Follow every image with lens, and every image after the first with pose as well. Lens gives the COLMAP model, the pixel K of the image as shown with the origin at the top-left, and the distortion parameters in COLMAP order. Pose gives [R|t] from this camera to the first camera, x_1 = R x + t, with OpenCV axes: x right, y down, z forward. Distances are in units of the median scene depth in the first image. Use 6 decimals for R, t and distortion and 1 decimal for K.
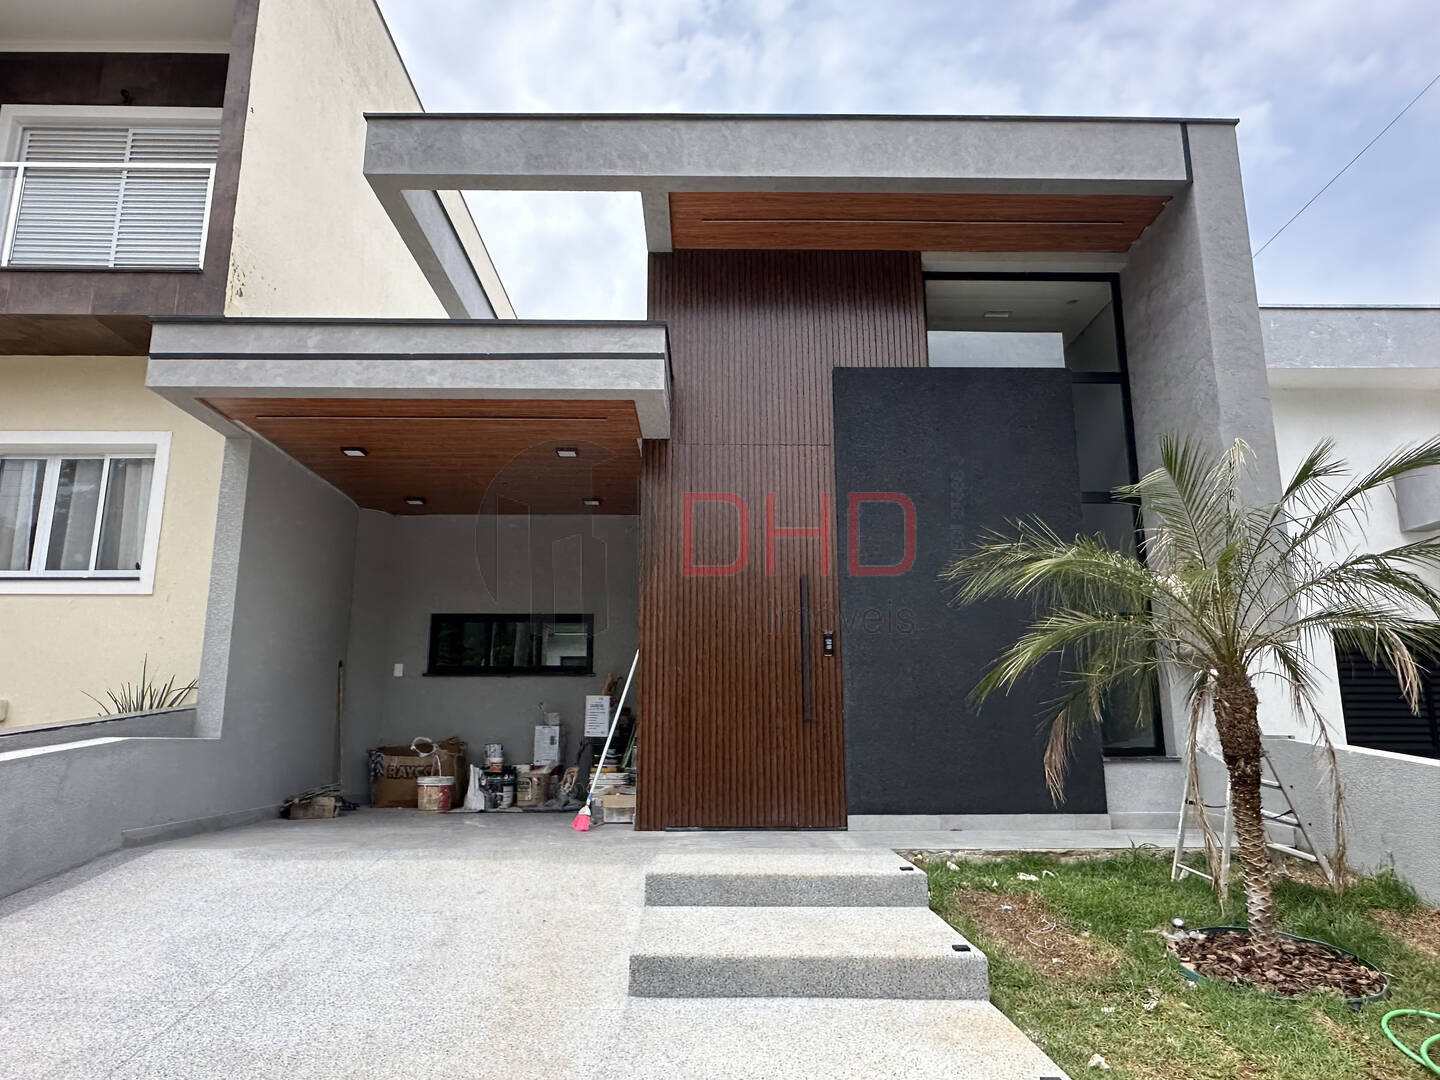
lens RADIAL K [[930.6, 0, 724.1], [0, 930.6, 540.1], [0, 0, 1]] dist [-0.005389, 0.000317]
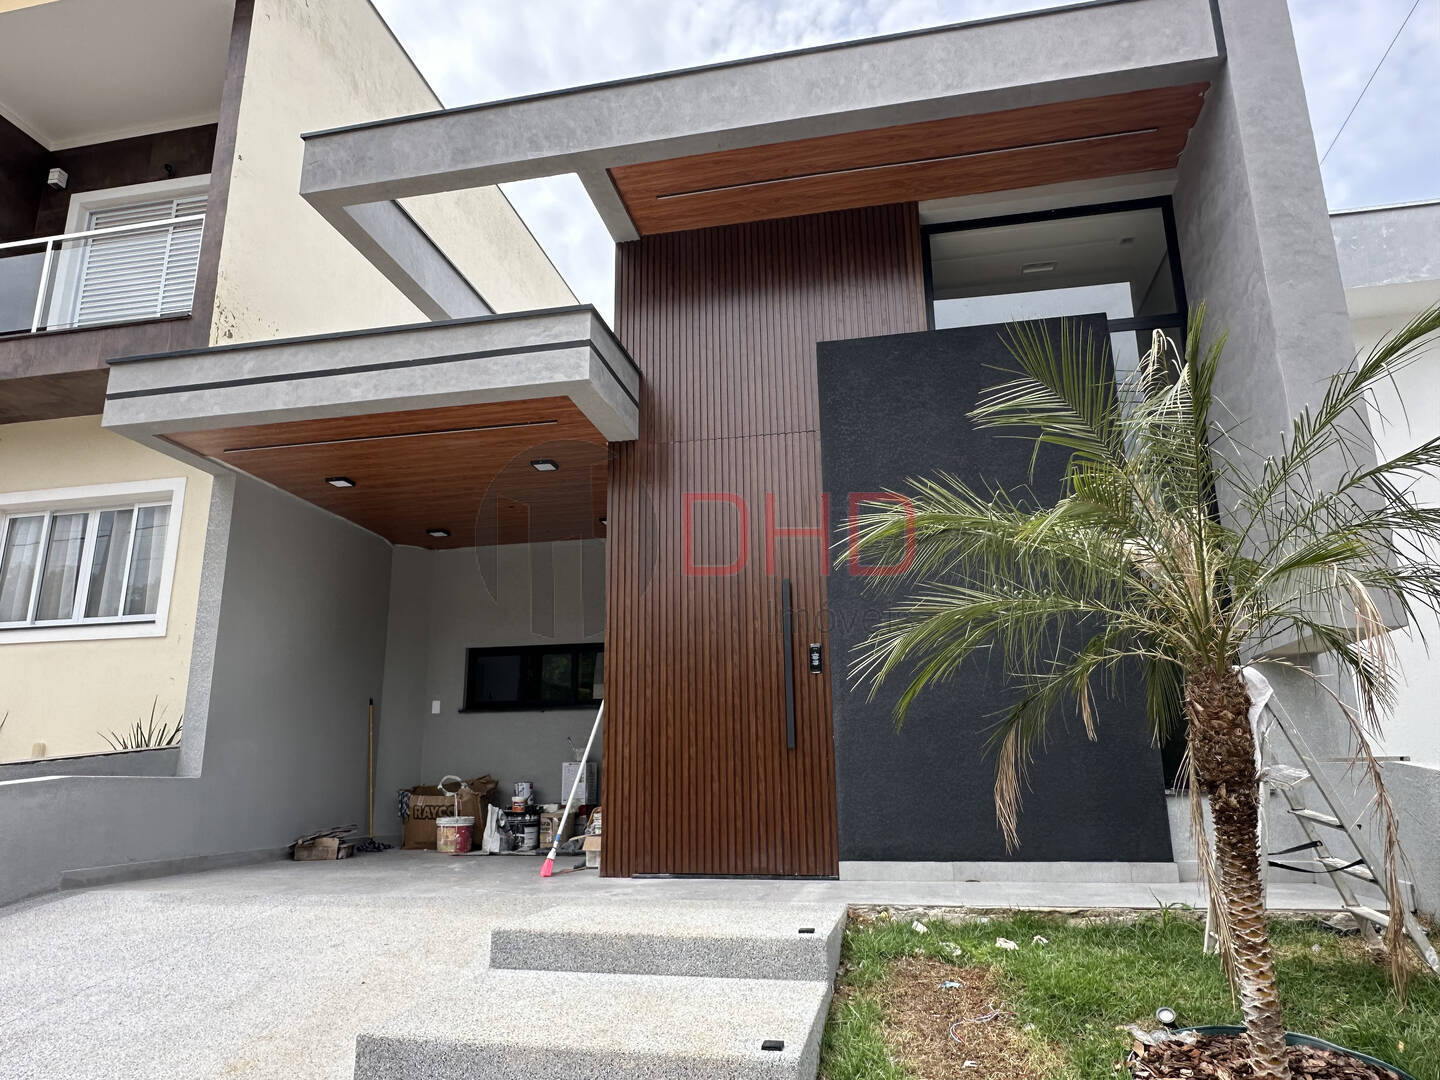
lens RADIAL K [[930.6, 0, 718.1], [0, 930.6, 544.3], [0, 0, 1]] dist [-0.005389, 0.000317]
pose [[0.975605, -0.063144, -0.210257, 0.219869], [0.054863, 0.997479, -0.044998, 0.041341], [0.212568, 0.032365, 0.976610, 0.145223]]
